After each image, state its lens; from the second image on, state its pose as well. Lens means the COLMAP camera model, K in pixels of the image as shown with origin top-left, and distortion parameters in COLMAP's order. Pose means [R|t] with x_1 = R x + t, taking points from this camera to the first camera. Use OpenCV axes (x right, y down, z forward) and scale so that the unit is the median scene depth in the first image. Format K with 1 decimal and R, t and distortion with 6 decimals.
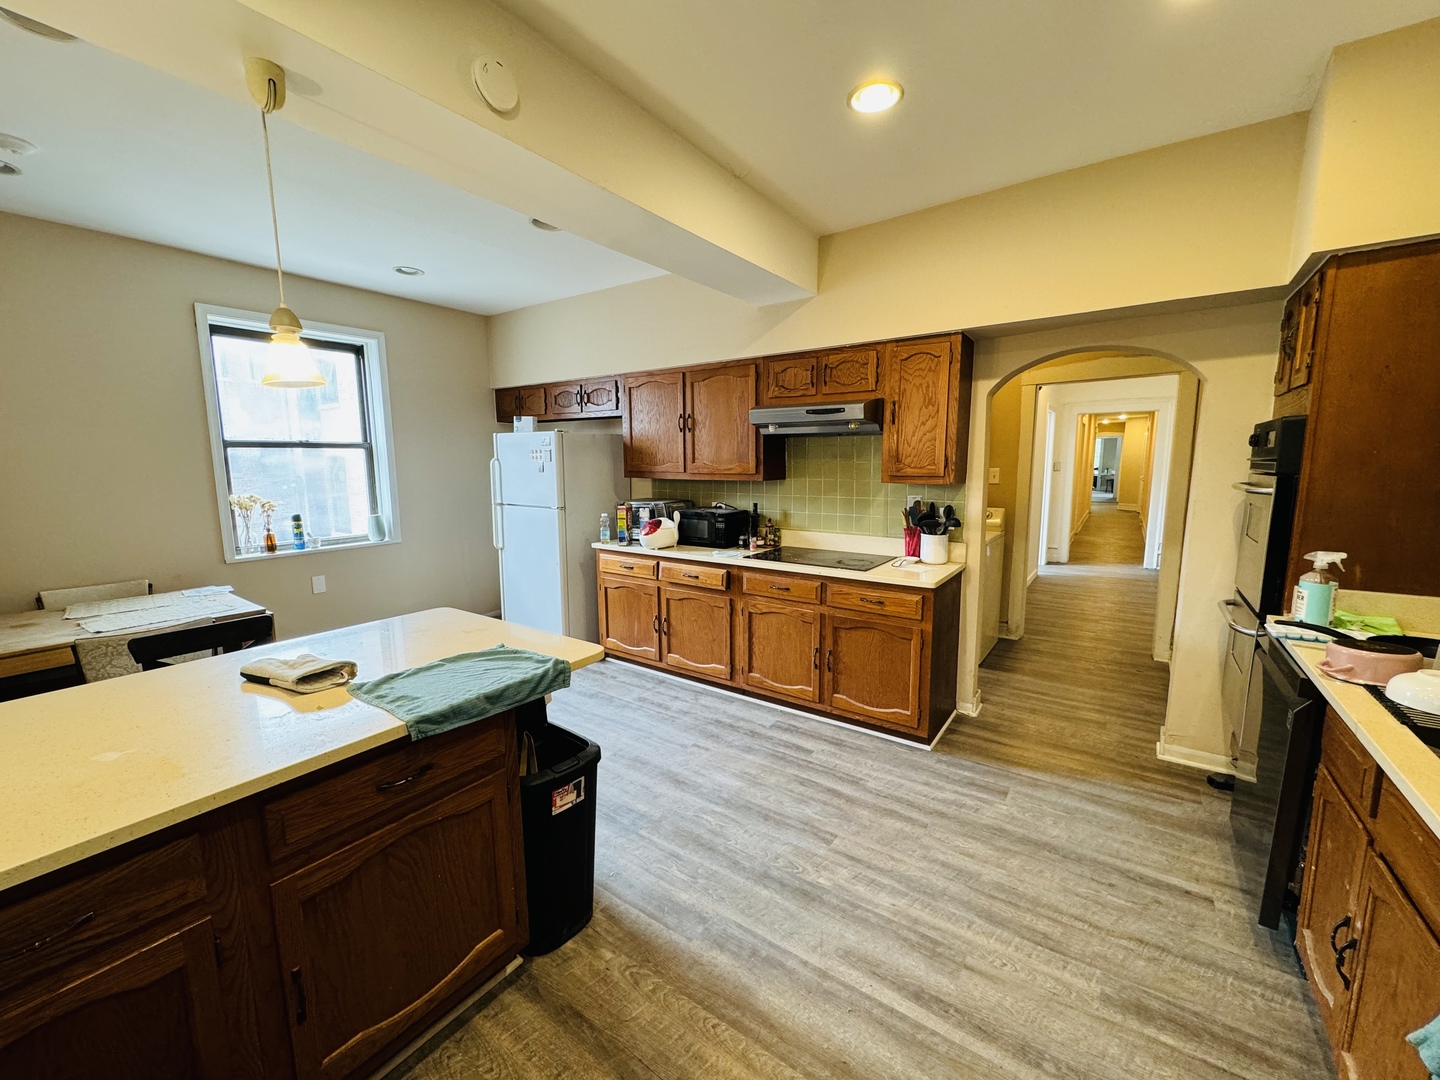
lens RADIAL K [[575.3, 0, 721.1], [0, 575.3, 534.8], [0, 0, 1]] dist [0.001117, 0.000106]
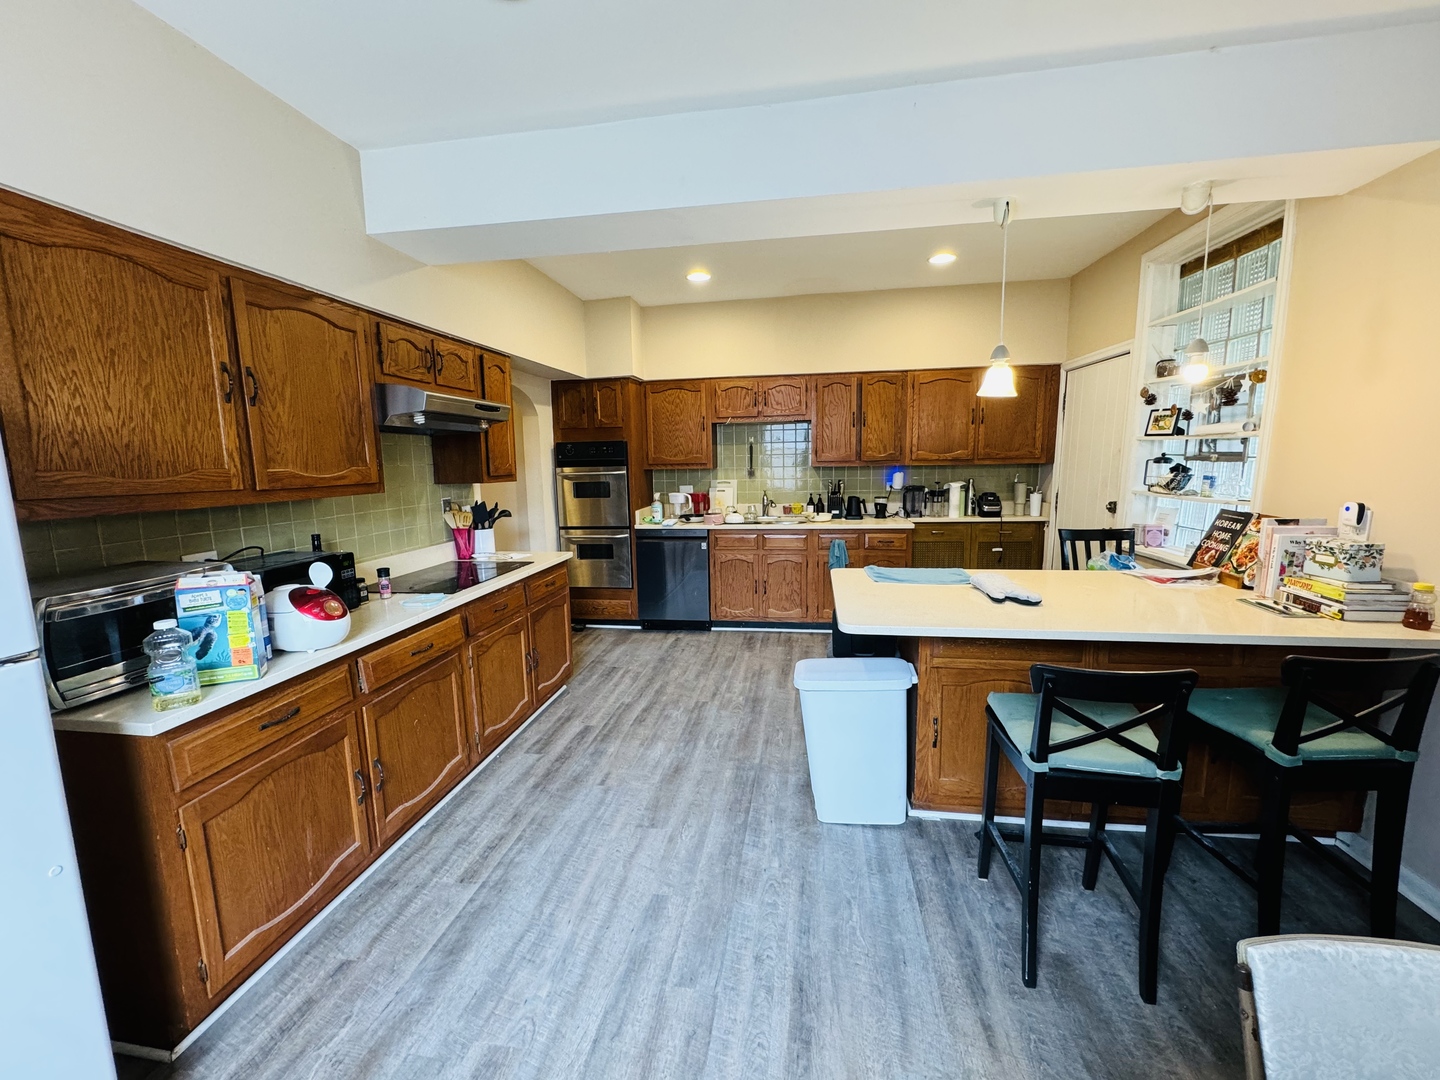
lens RADIAL K [[575.3, 0, 719.4], [0, 575.3, 539.4], [0, 0, 1]] dist [0.001117, 0.000106]
pose [[-0.446441, -0.111594, 0.887827, -0.899478], [0.138613, 0.971592, 0.191823, -0.144509], [-0.884012, 0.208702, -0.418290, 1.181600]]
